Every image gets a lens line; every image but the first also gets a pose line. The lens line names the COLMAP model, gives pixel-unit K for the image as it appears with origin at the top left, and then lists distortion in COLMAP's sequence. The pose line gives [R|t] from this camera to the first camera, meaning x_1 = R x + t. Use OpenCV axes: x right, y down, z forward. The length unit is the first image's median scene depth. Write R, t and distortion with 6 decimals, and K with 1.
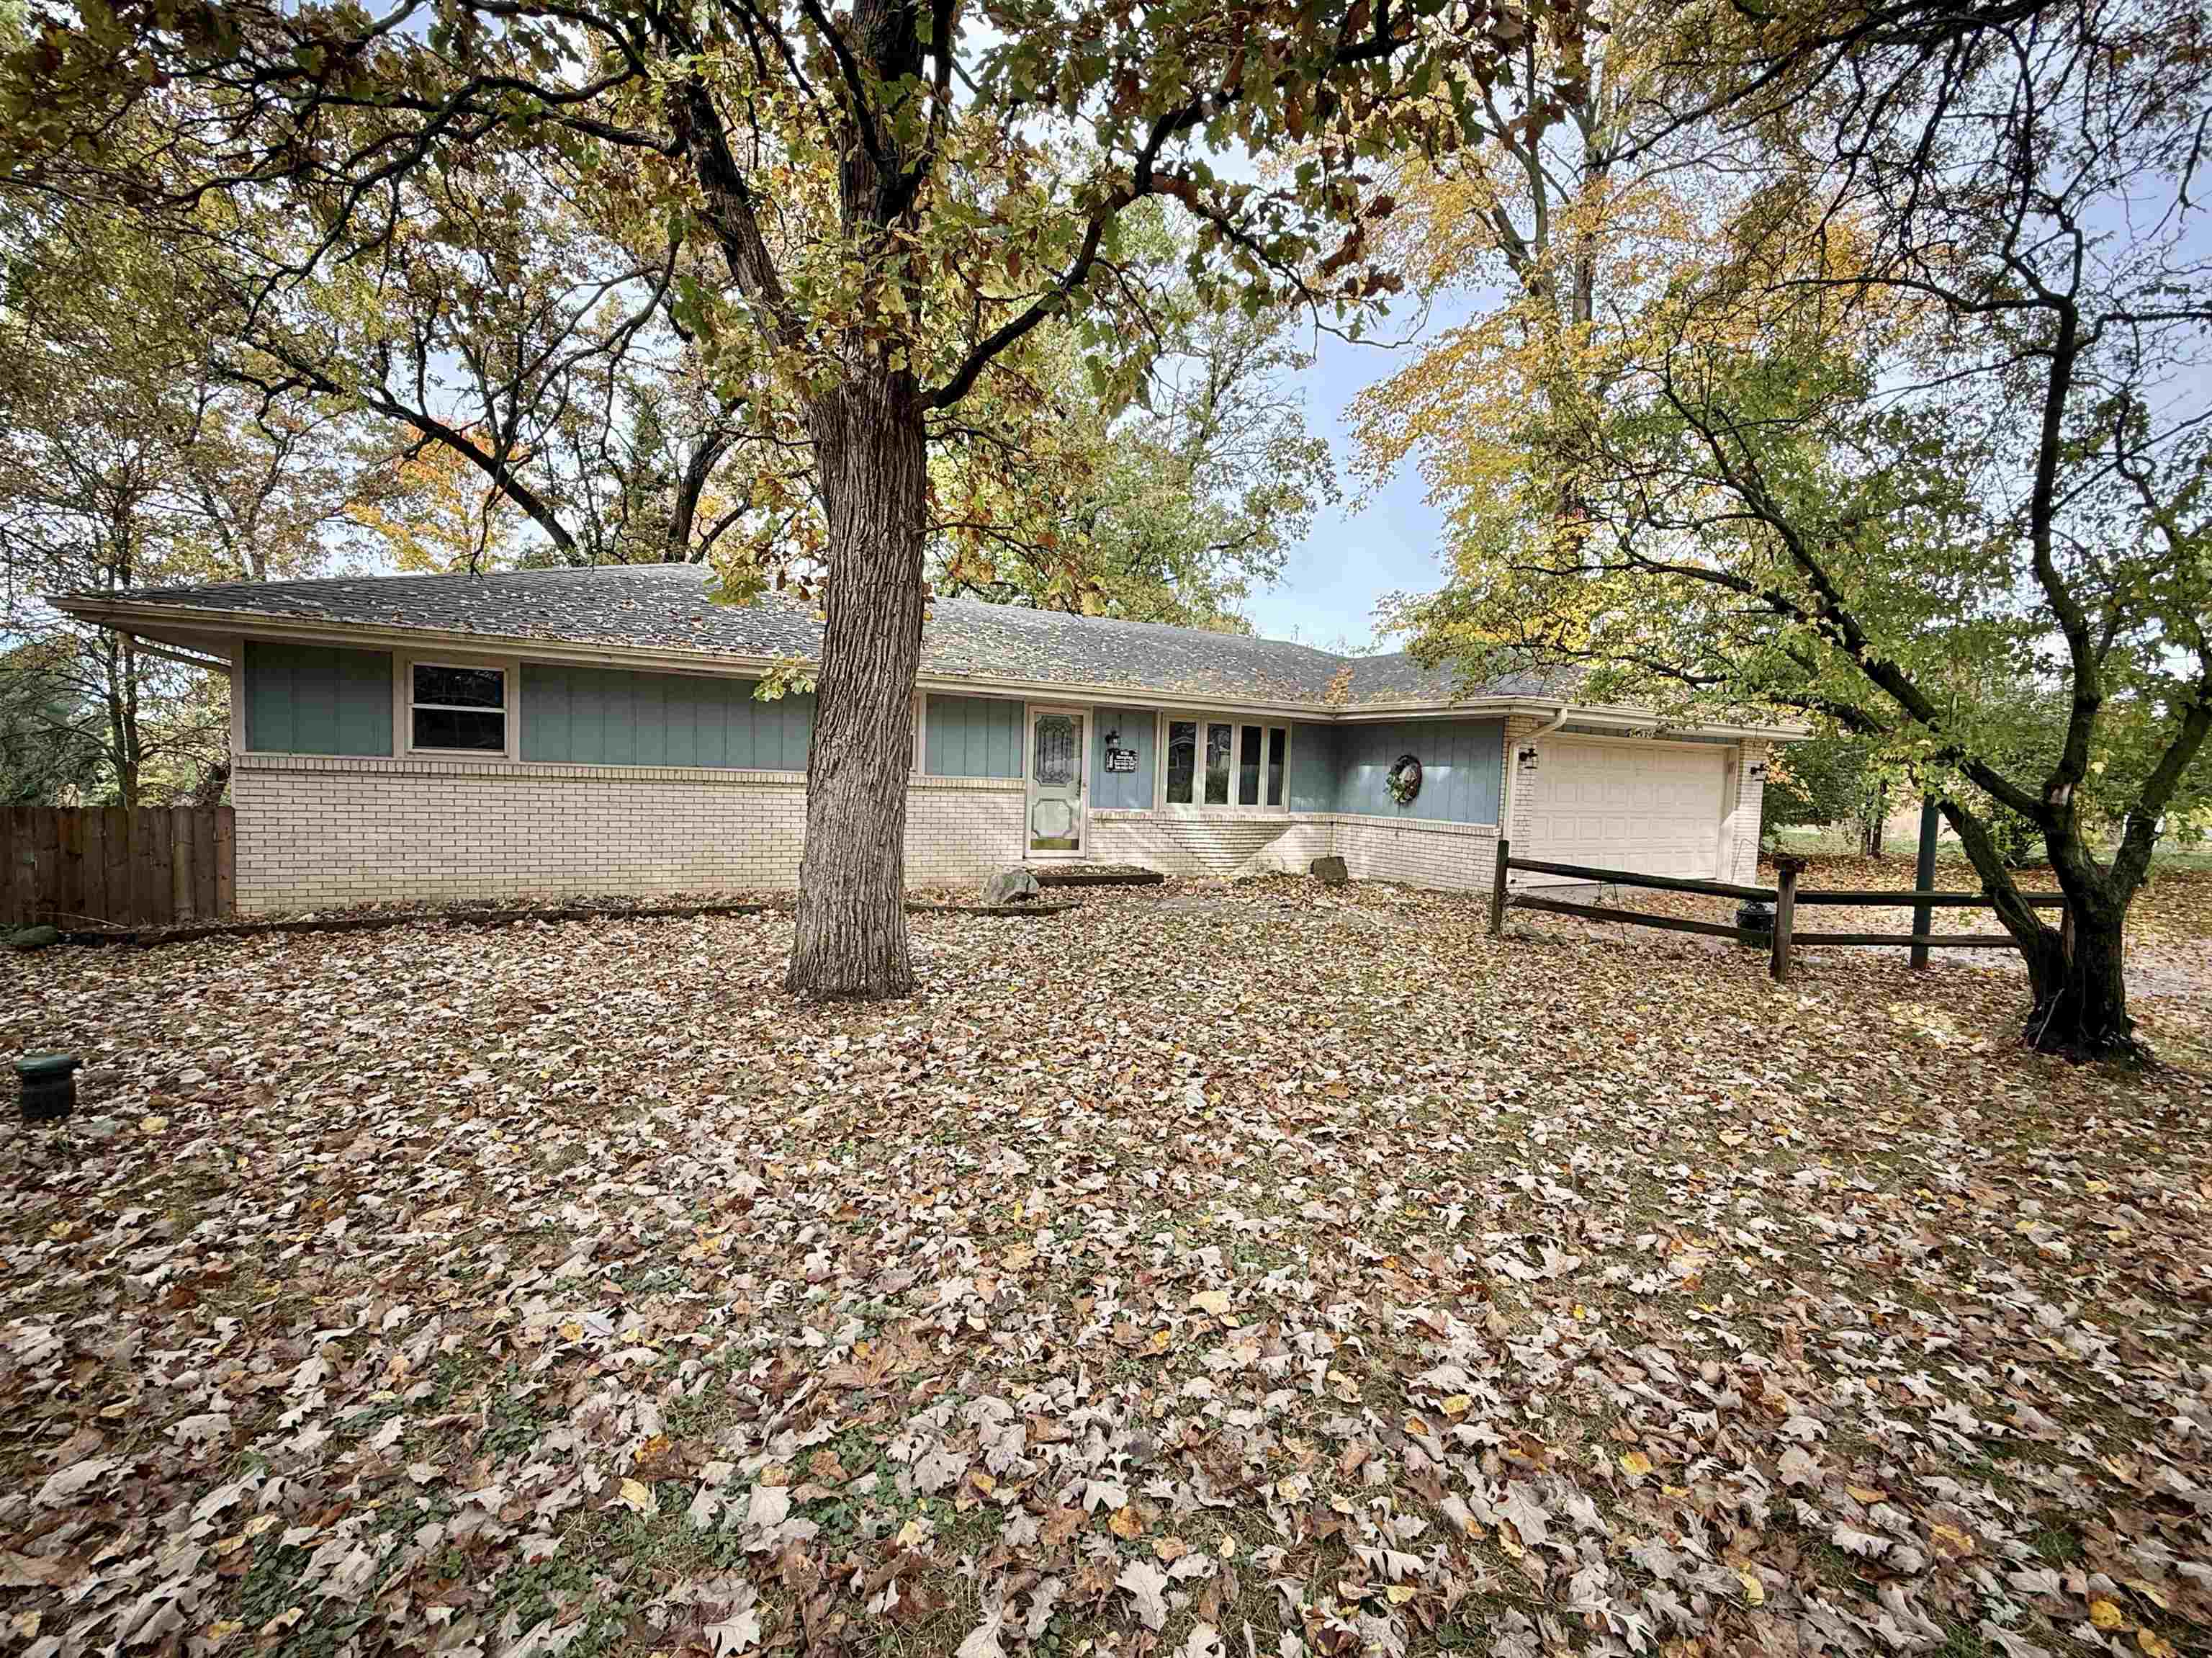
lens RADIAL K [[880.3, 0, 1100.5], [0, 880.3, 826.8], [0, 0, 1]] dist [0.000128, 0.000010]
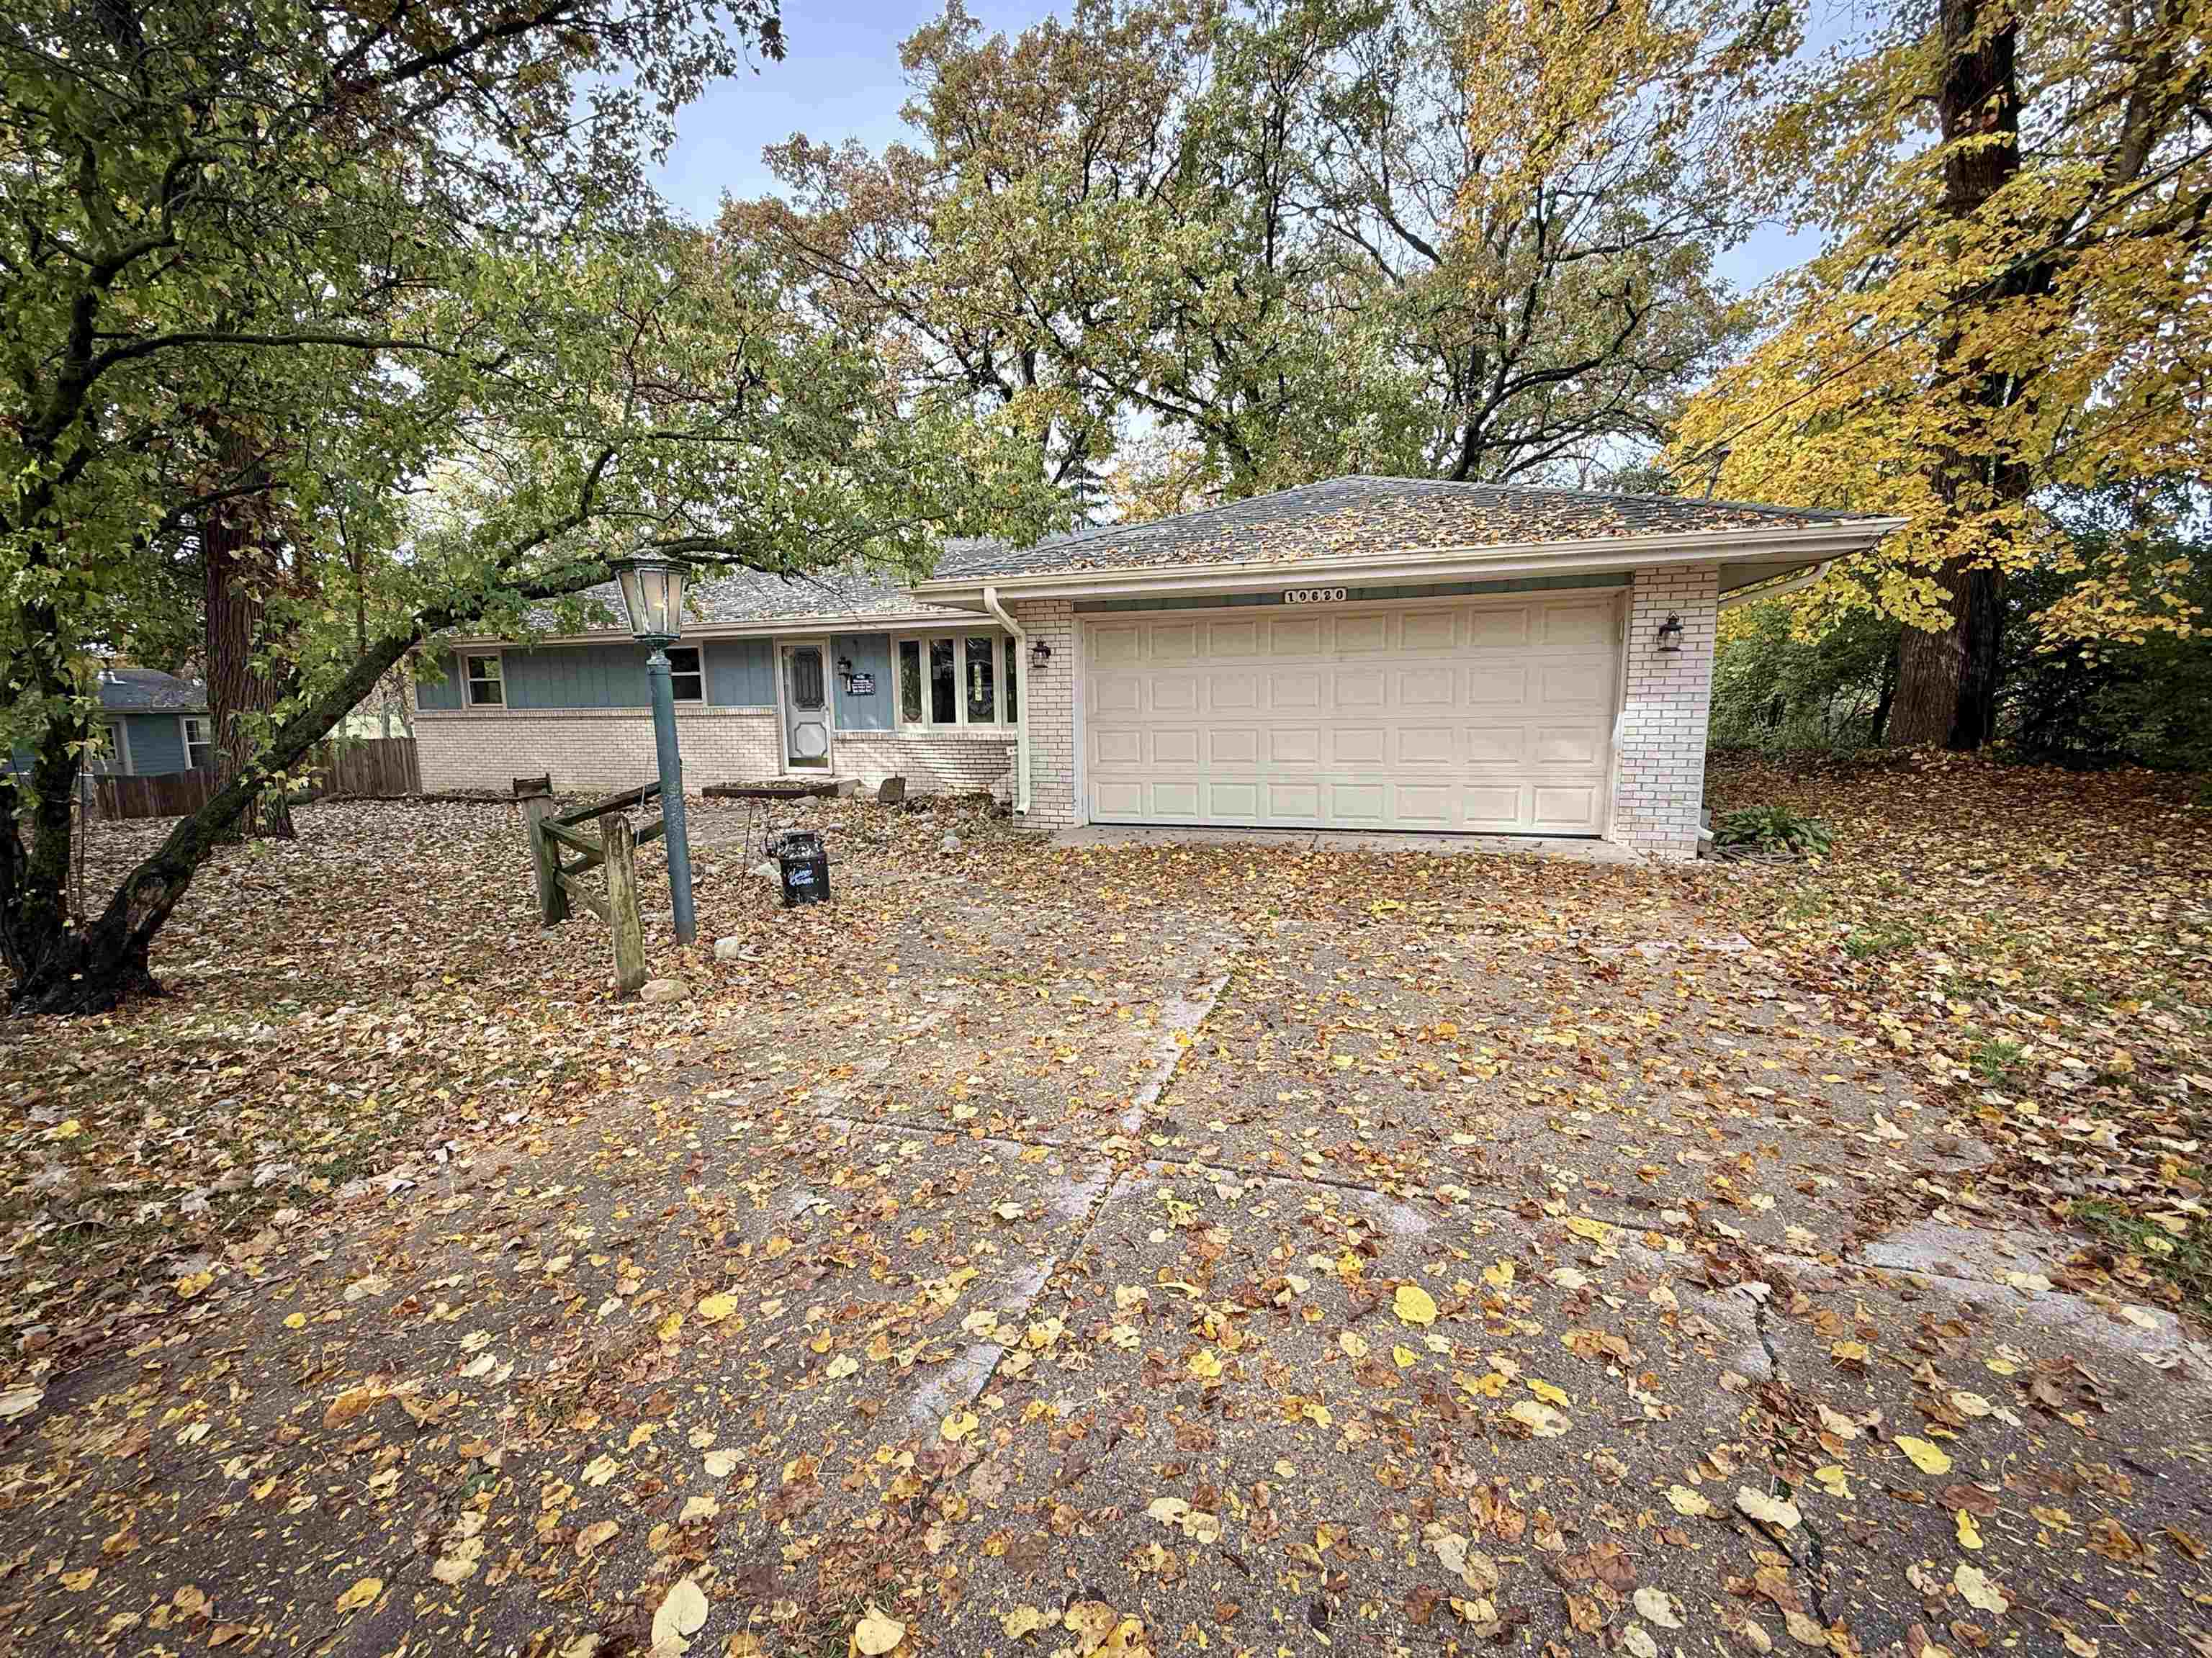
lens RADIAL K [[880.1, 0, 1100.5], [0, 880.1, 826.8], [0, 0, 1]] dist [0.000128, 0.000010]
pose [[0.707512, 0.056462, -0.704442, 0.996882], [0.001854, 0.996652, 0.081745, 0.010783], [0.706699, -0.059141, 0.705038, 0.442574]]
